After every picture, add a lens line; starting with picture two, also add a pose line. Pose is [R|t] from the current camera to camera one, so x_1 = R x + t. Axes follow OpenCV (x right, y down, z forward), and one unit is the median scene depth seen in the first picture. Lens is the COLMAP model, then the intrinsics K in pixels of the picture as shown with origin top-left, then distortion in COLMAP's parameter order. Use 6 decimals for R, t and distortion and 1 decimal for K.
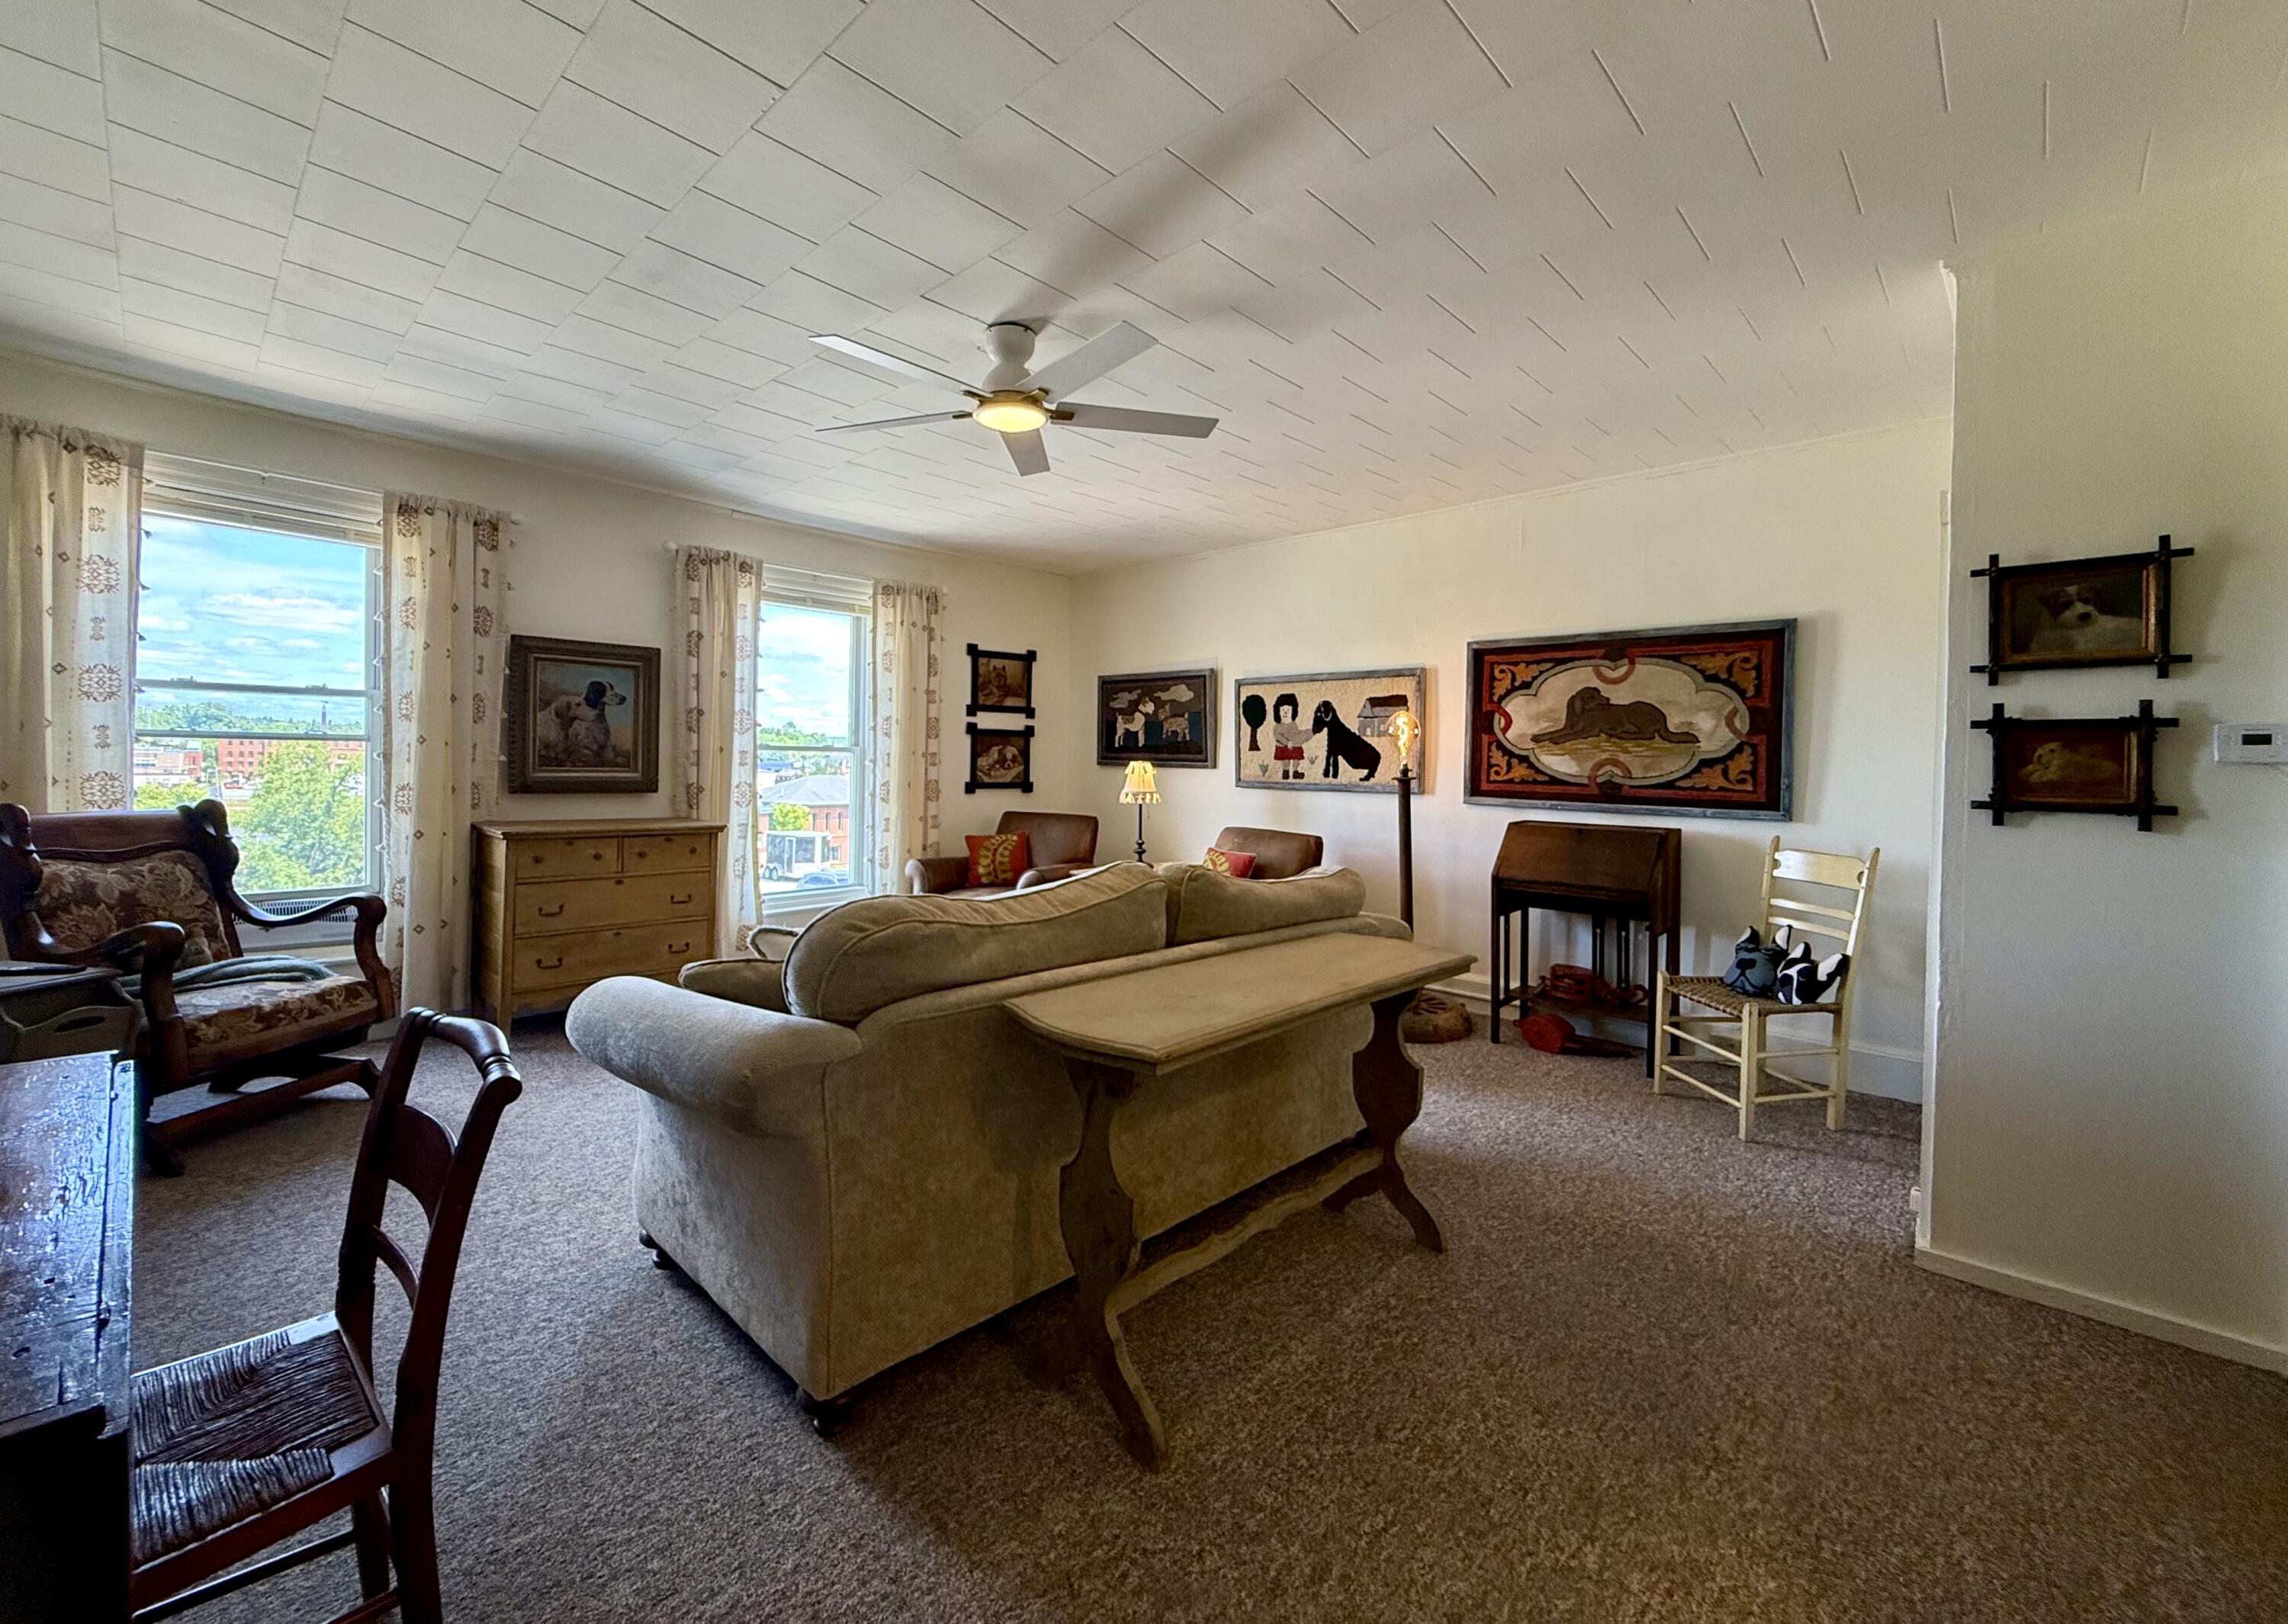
lens RADIAL K [[933.1, 0, 1122.2], [0, 933.1, 770.3], [0, 0, 1]] dist [-0.003461, -0.000119]
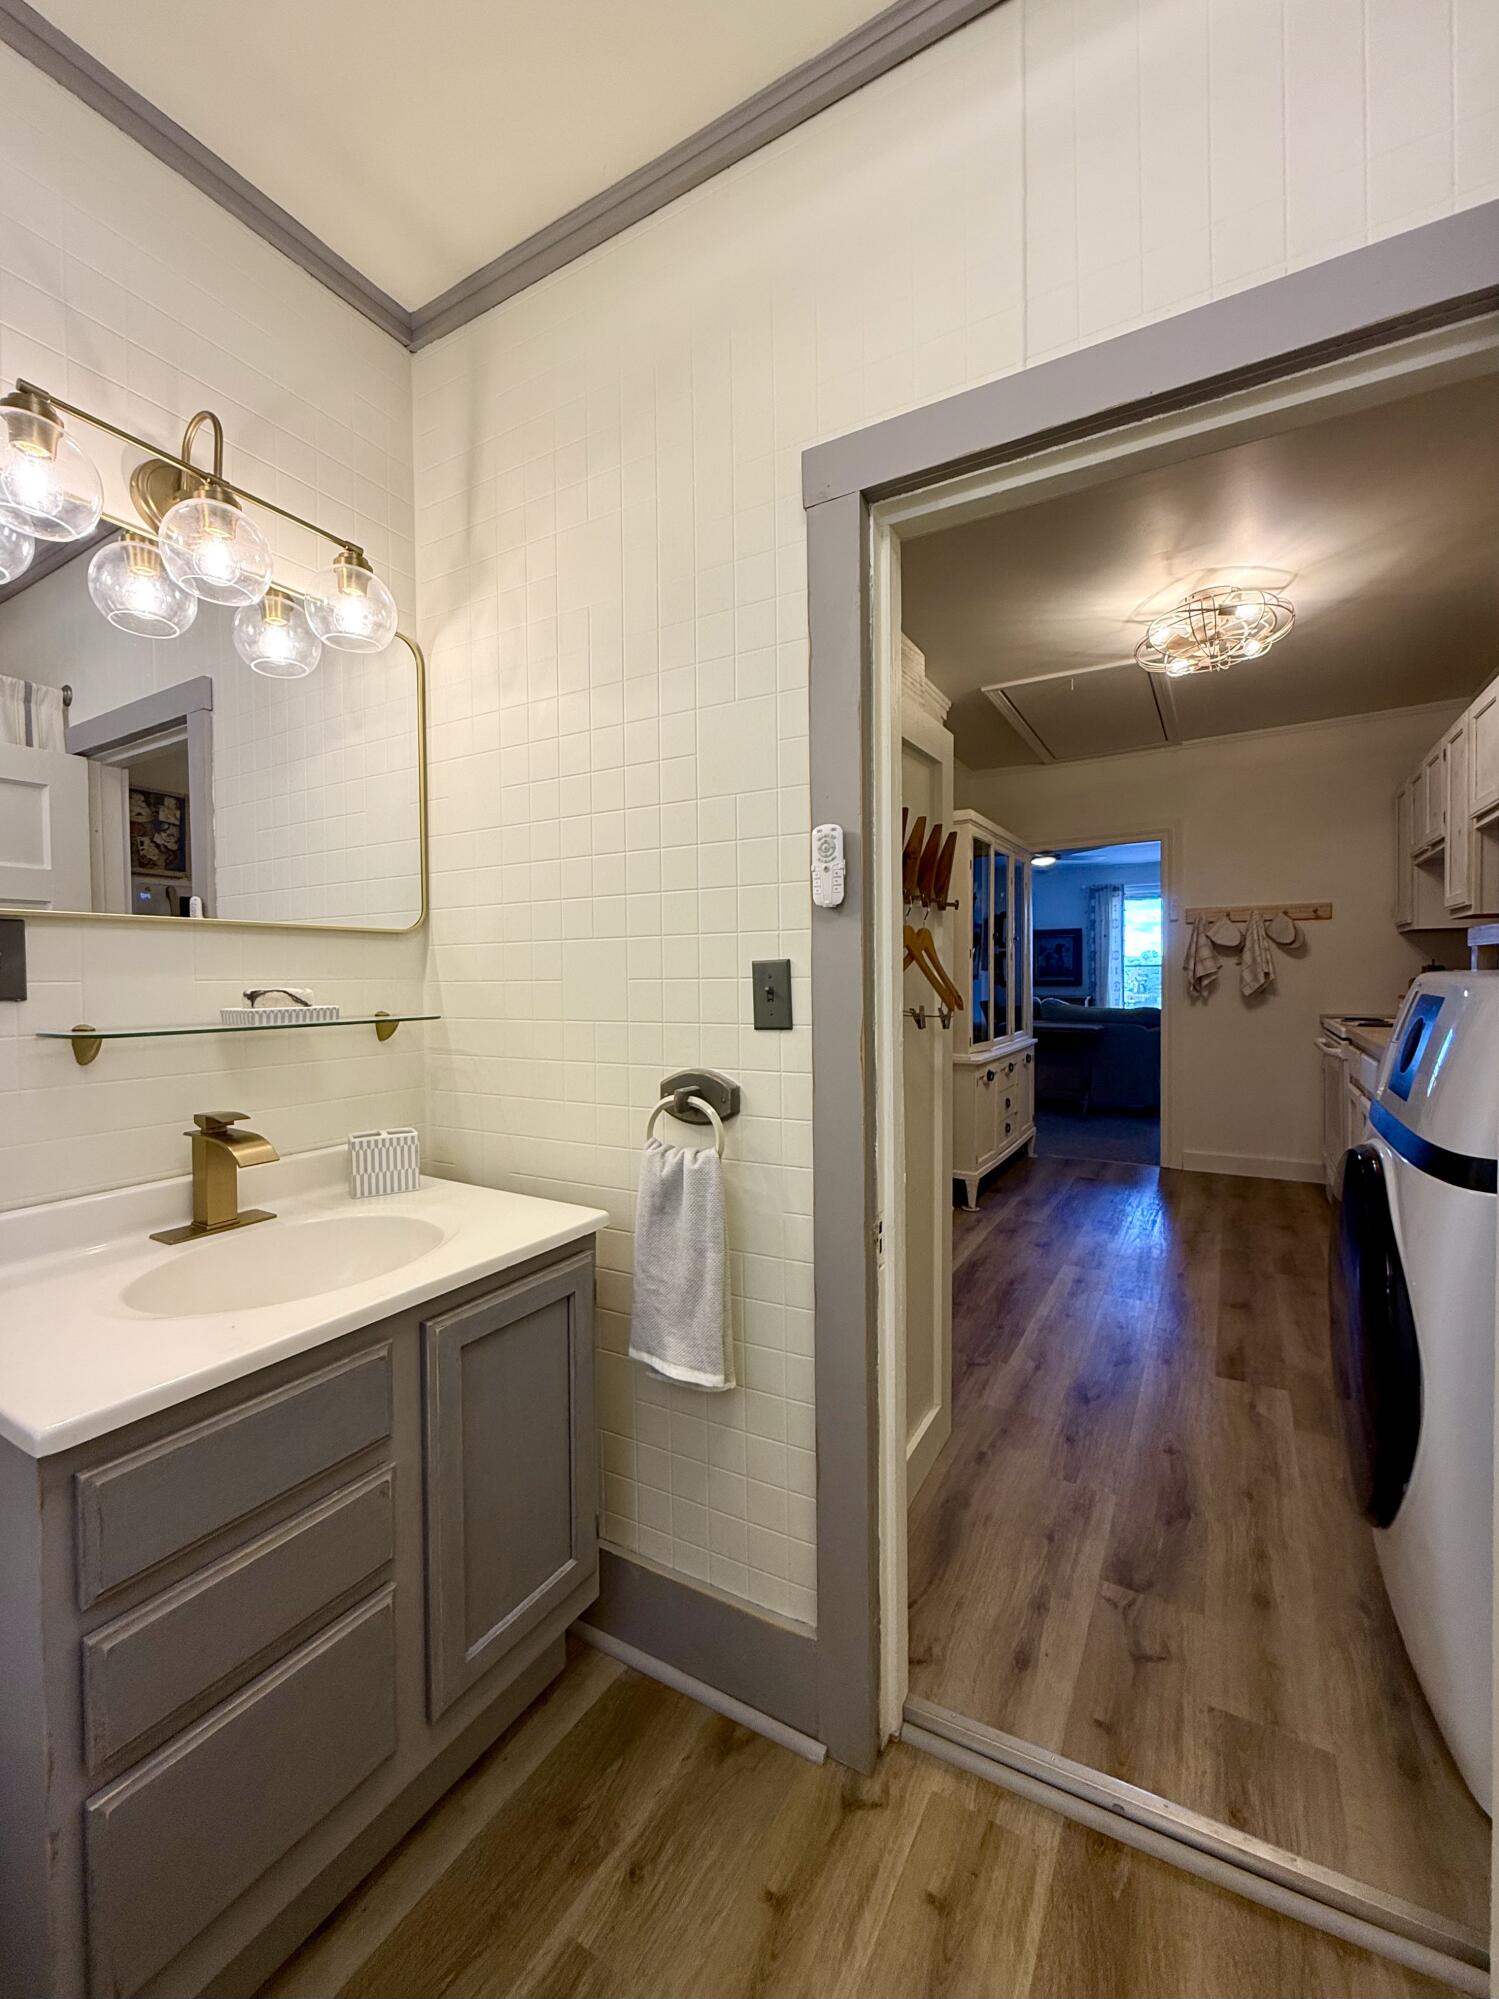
lens RADIAL K [[807.3, 0, 767.1], [0, 807.3, 990.4], [0, 0, 1]] dist [0.006230, -0.001846]
pose [[0.241601, -0.006822, -0.970352, 1.342465], [0.006797, 0.999963, -0.005337, 0.041218], [0.970352, -0.005306, 0.241639, -0.337253]]
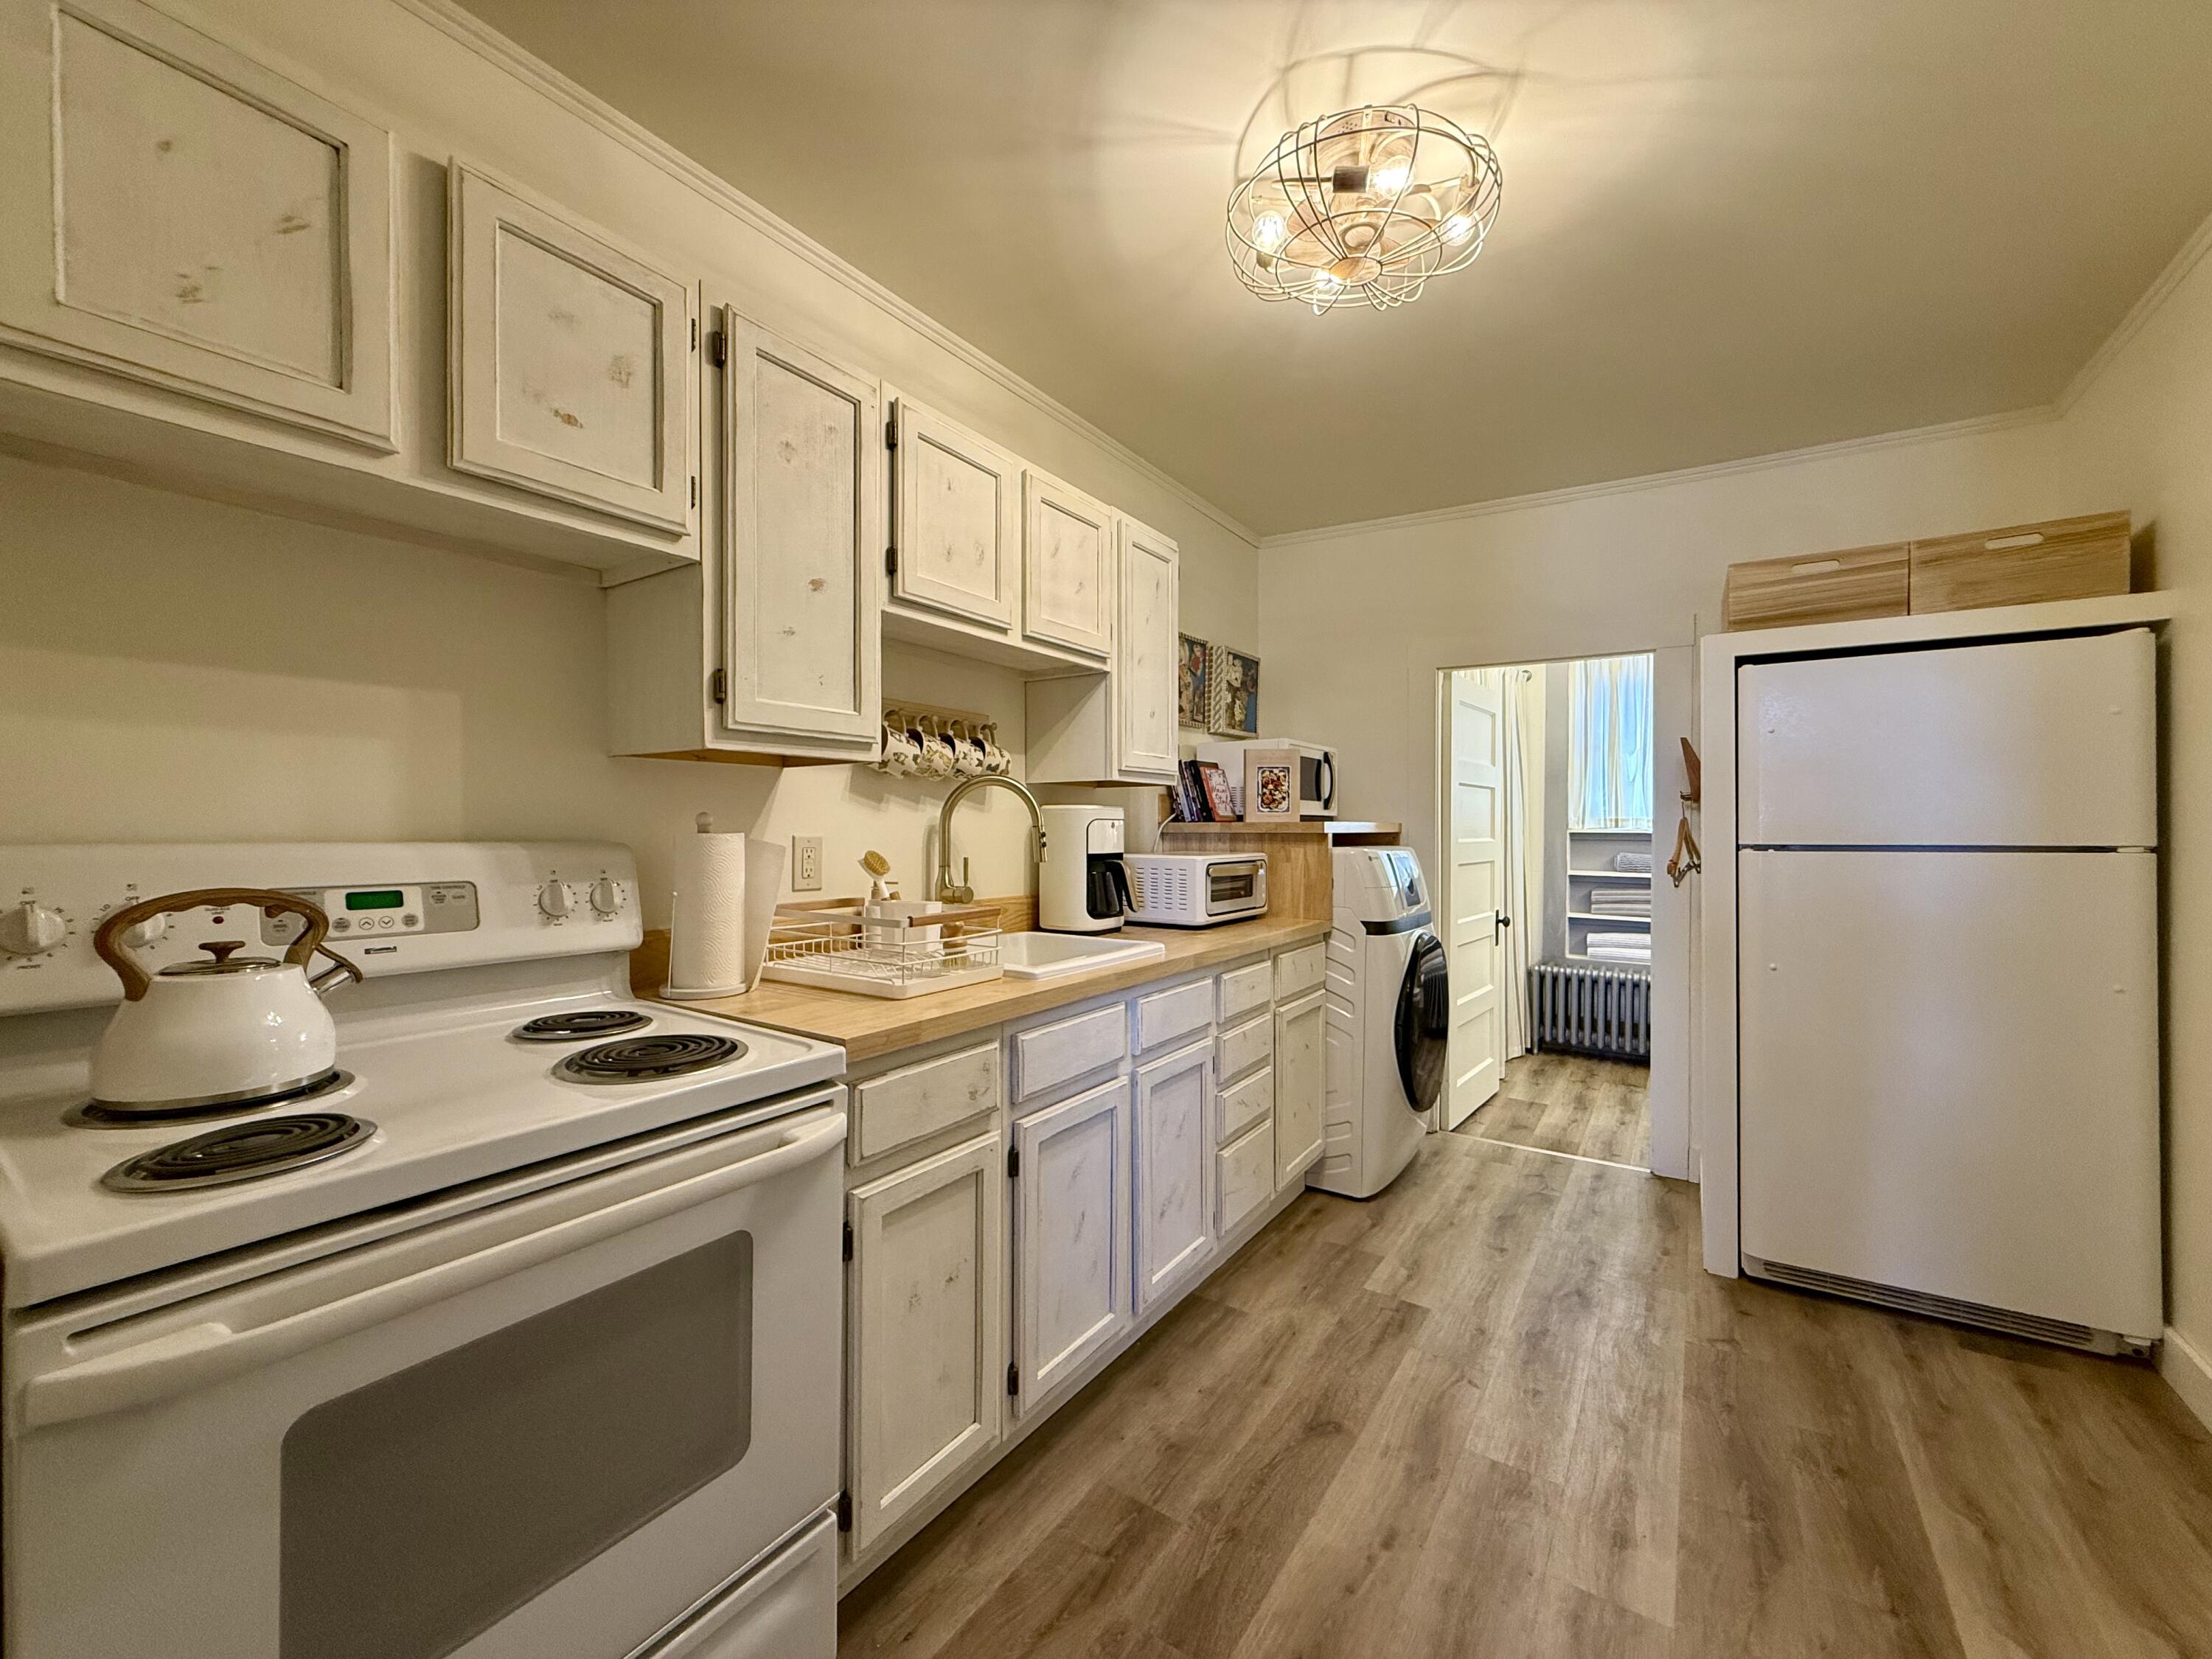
lens RADIAL K [[893.4, 0, 1117.1], [0, 893.4, 830.8], [0, 0, 1]] dist [0.006230, -0.001846]
pose [[-0.185659, -0.027142, 0.982239, 0.519147], [0.004539, 0.999584, 0.028480, 0.004216], [-0.982604, 0.009746, -0.185459, 0.279161]]
